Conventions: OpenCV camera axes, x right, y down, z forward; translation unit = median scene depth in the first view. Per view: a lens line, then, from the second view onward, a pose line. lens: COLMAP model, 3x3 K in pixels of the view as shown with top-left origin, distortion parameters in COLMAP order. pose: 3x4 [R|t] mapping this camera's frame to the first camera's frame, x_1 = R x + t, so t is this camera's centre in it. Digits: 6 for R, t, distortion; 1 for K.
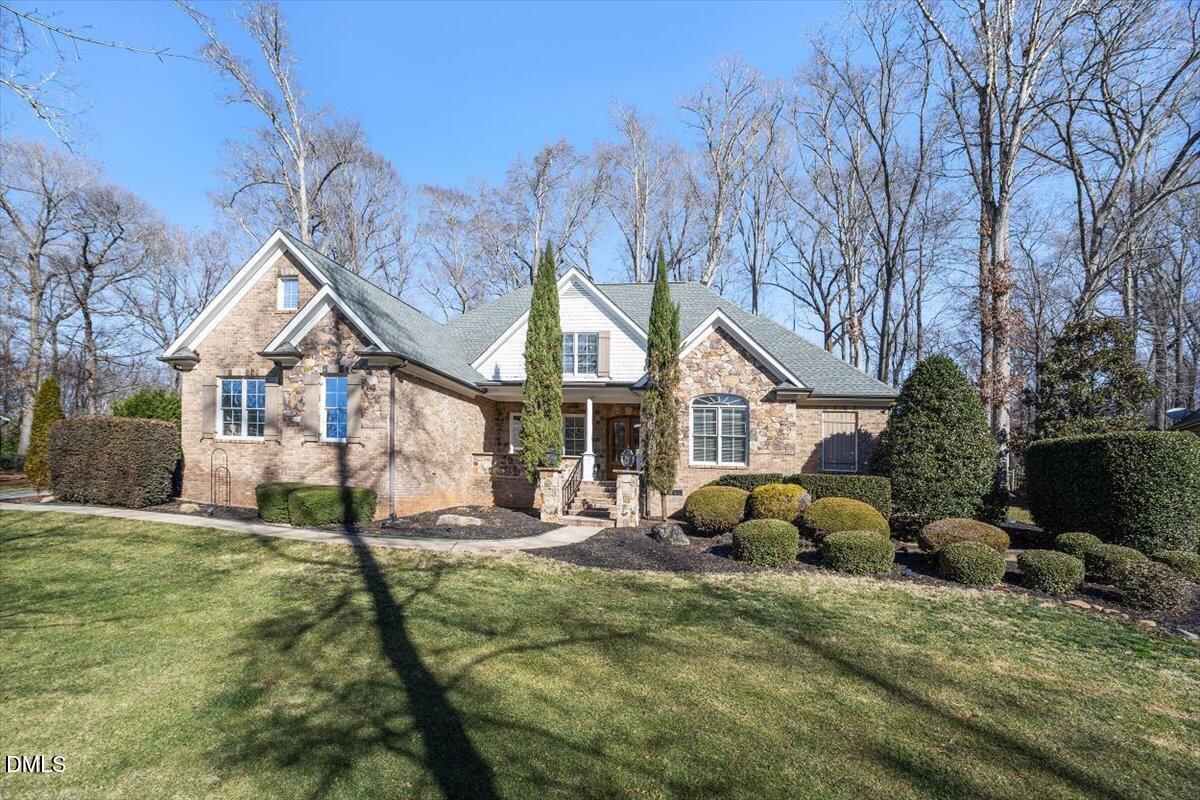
lens RADIAL K [[583.3, 0, 604.2], [0, 583.3, 383.7], [0, 0, 1]] dist [-0.055240, 0.037334]
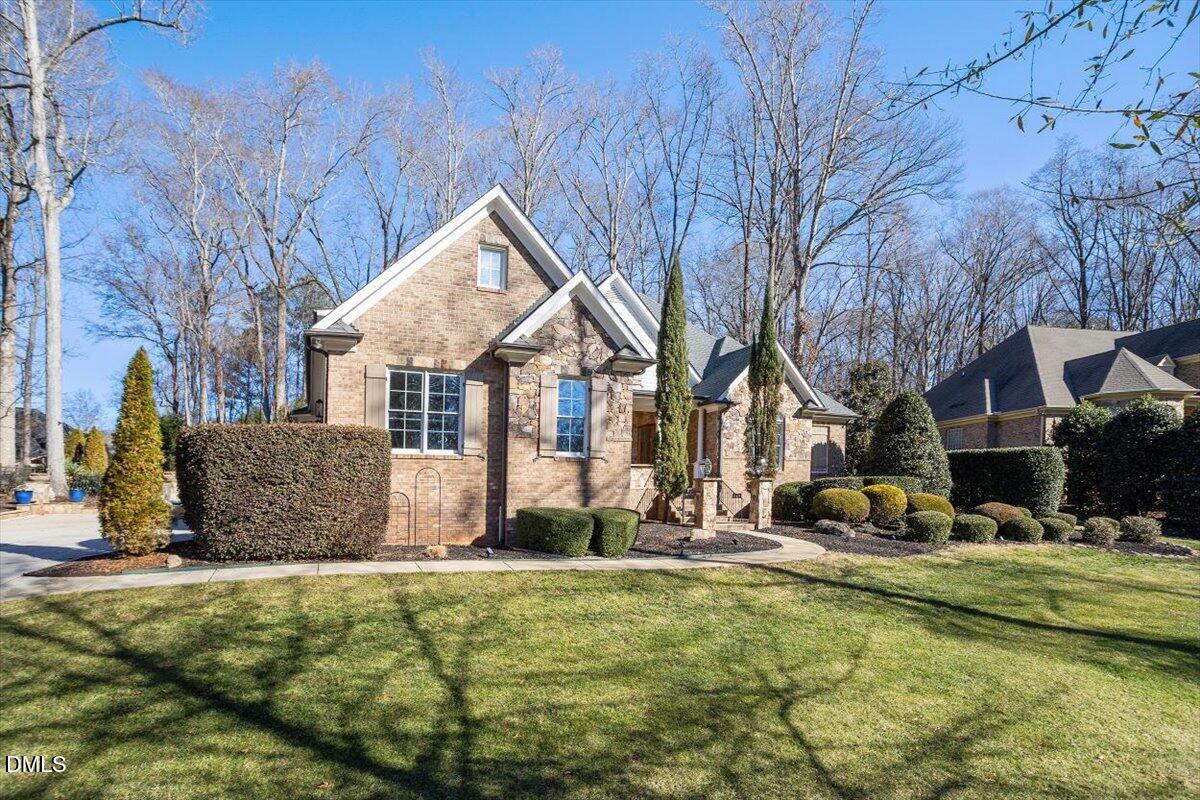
lens RADIAL K [[583.3, 0, 604.2], [0, 583.3, 383.7], [0, 0, 1]] dist [-0.055240, 0.037334]
pose [[0.815064, 0.061444, 0.576104, -0.881611], [-0.068721, 0.997594, -0.009172, -0.001785], [-0.575281, -0.032115, 0.817325, 0.262851]]
